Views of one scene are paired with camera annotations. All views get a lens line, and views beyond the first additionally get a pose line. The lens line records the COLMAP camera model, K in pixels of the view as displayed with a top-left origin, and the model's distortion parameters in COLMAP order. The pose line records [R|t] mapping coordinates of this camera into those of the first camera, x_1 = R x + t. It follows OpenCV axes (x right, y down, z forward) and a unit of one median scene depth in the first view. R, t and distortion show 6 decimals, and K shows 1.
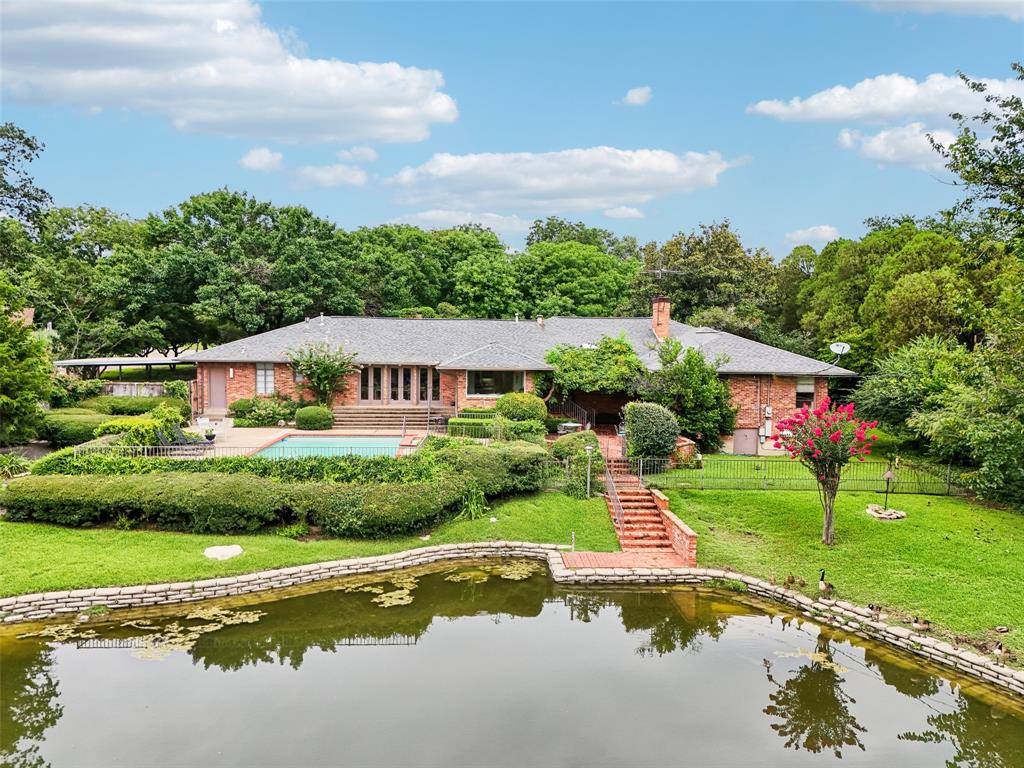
lens RADIAL K [[845.1, 0, 533.4], [0, 845.1, 385.1], [0, 0, 1]] dist [0.069218, -0.091939]
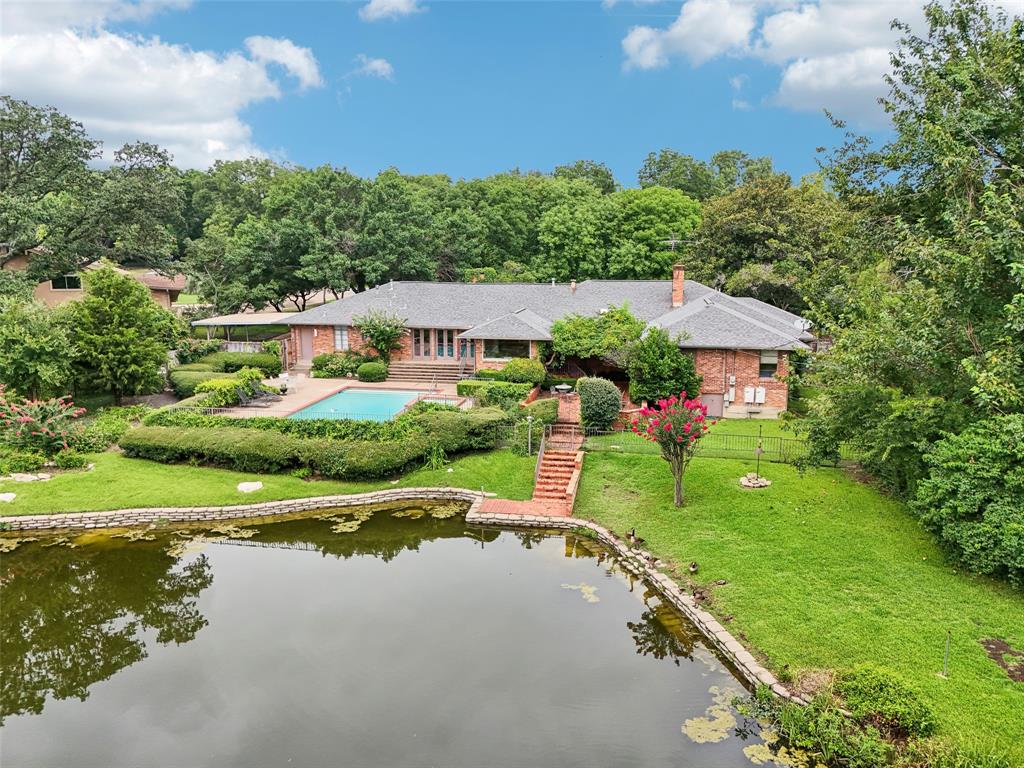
lens RADIAL K [[832.1, 0, 495.9], [0, 832.1, 403.8], [0, 0, 1]] dist [0.092837, -0.192633]
pose [[0.970484, 0.034245, -0.238720, 0.219146], [-0.003053, 0.991532, 0.129826, -0.076104], [0.241144, -0.125266, 0.962371, -0.154352]]
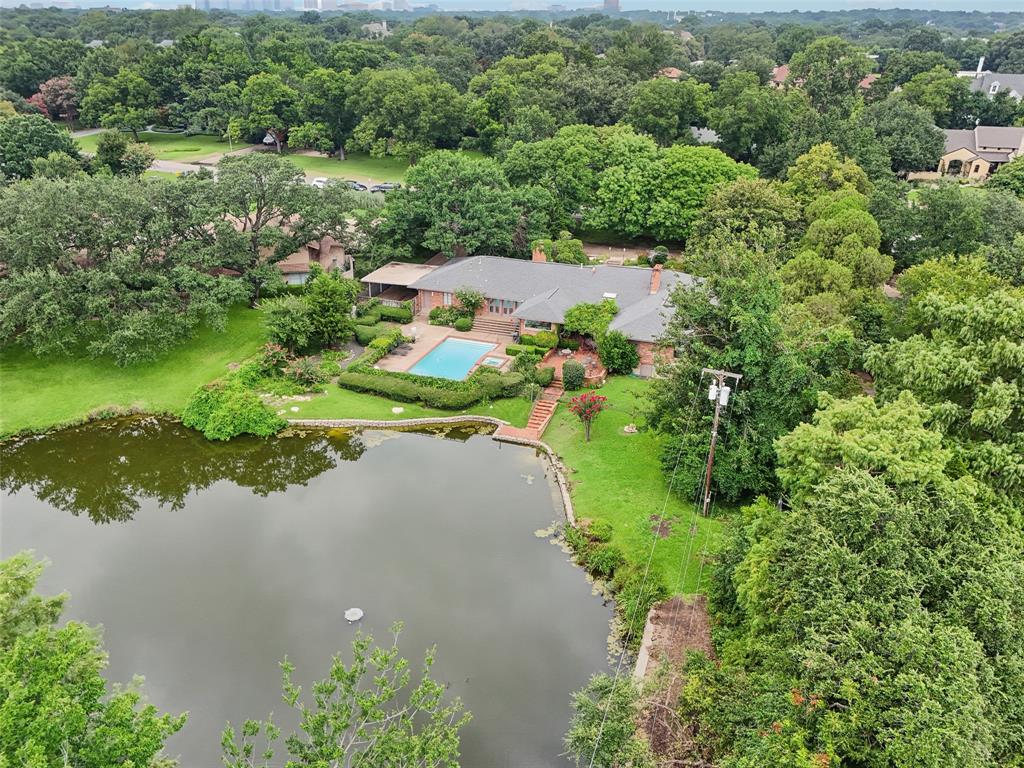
lens RADIAL K [[820.1, 0, 469.2], [0, 820.1, 451.1], [0, 0, 1]] dist [0.062569, -0.058686]
pose [[0.909205, 0.184013, -0.373477, 0.593157], [-0.019038, 0.914467, 0.404213, -0.511911], [0.415912, -0.360403, 0.834941, -0.849215]]
